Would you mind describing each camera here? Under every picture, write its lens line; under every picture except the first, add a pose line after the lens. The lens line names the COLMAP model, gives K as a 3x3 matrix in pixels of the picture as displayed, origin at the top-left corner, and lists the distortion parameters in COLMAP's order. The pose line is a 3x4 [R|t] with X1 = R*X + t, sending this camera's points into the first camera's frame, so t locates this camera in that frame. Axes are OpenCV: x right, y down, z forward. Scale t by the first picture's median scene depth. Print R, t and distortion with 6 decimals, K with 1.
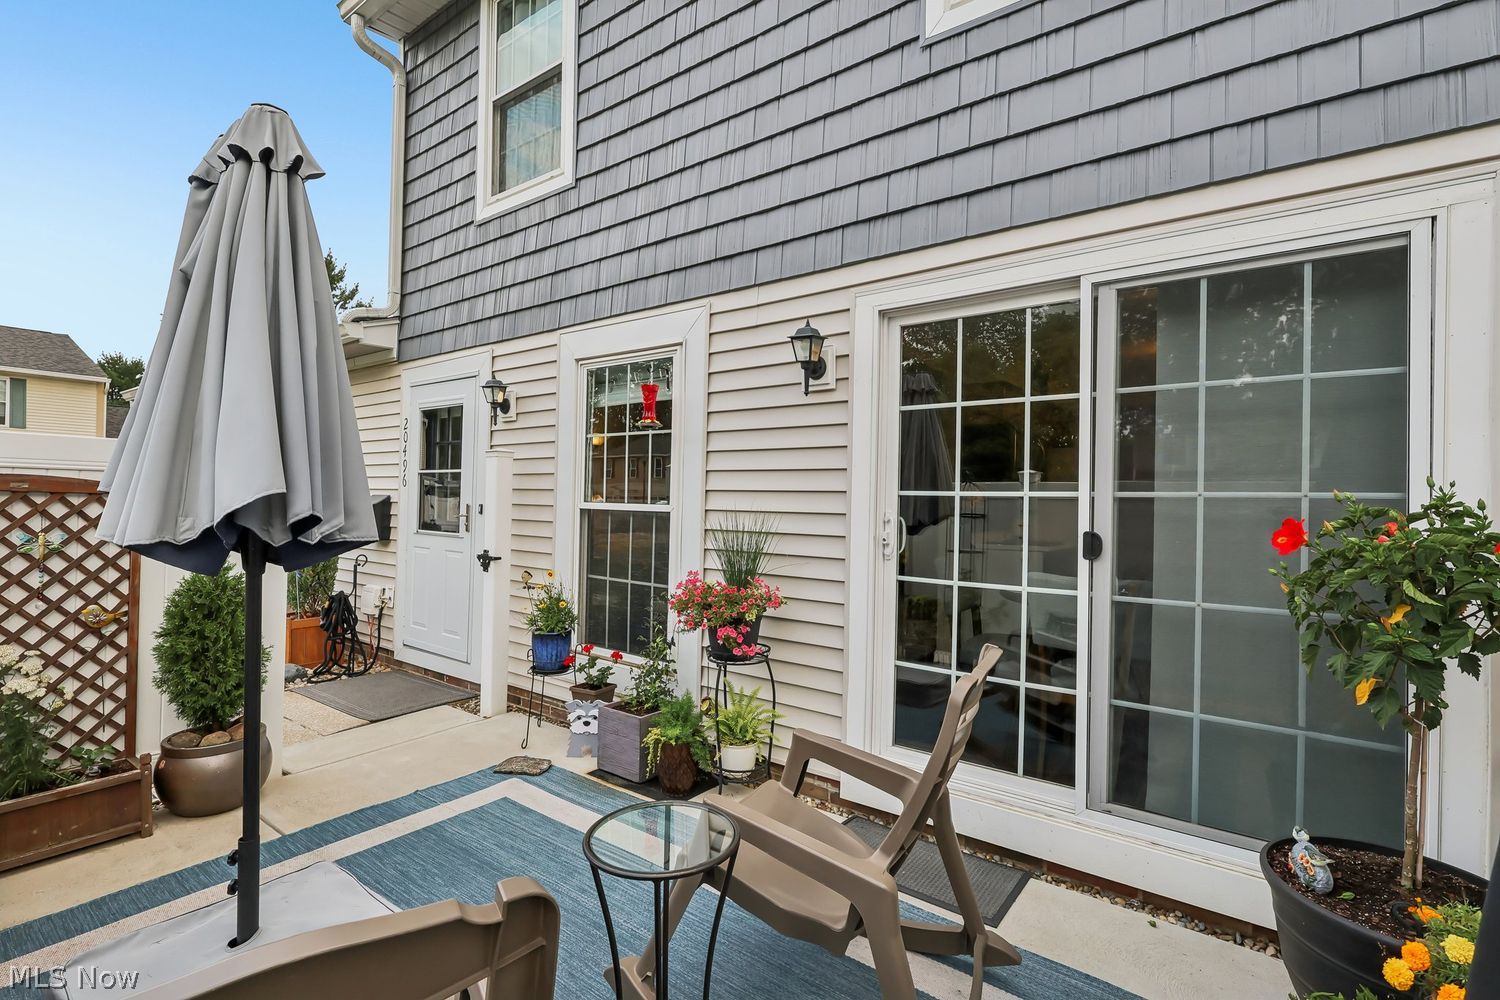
lens RADIAL K [[700.5, 0, 746.9], [0, 700.5, 498.3], [0, 0, 1]] dist [-0.004505, 0.002346]
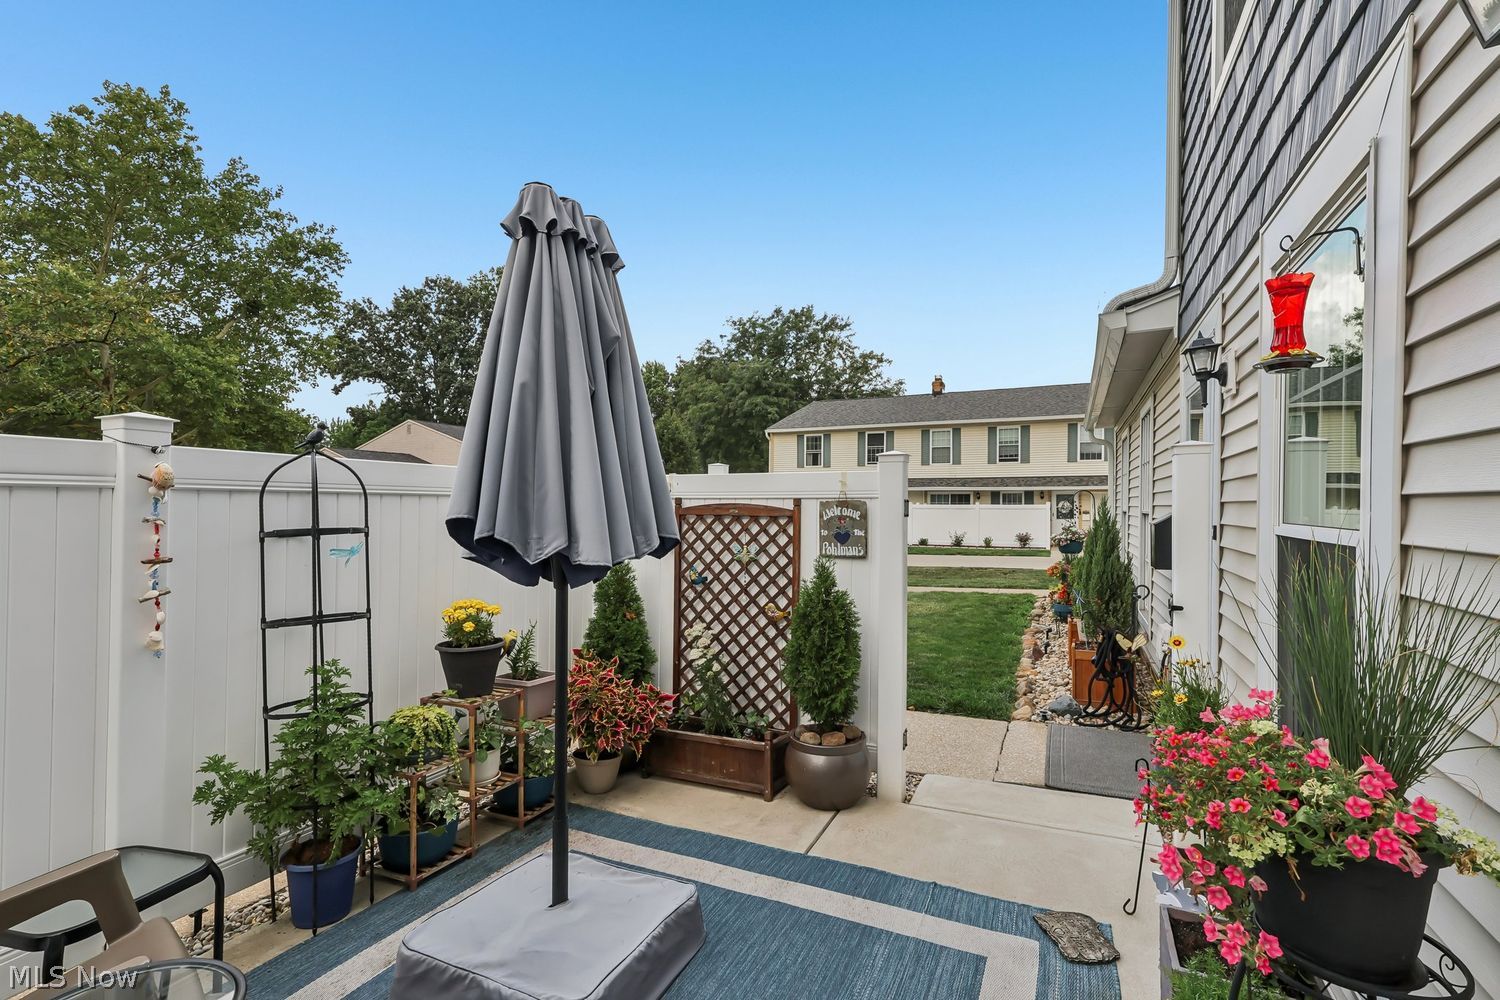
lens RADIAL K [[700.5, 0, 743.7], [0, 700.5, 501.3], [0, 0, 1]] dist [-0.004505, 0.002346]
pose [[0.193911, -0.026450, -0.980663, 0.321339], [0.005222, 0.999650, -0.025930, -0.000238], [0.981005, -0.000093, 0.193981, 0.707610]]
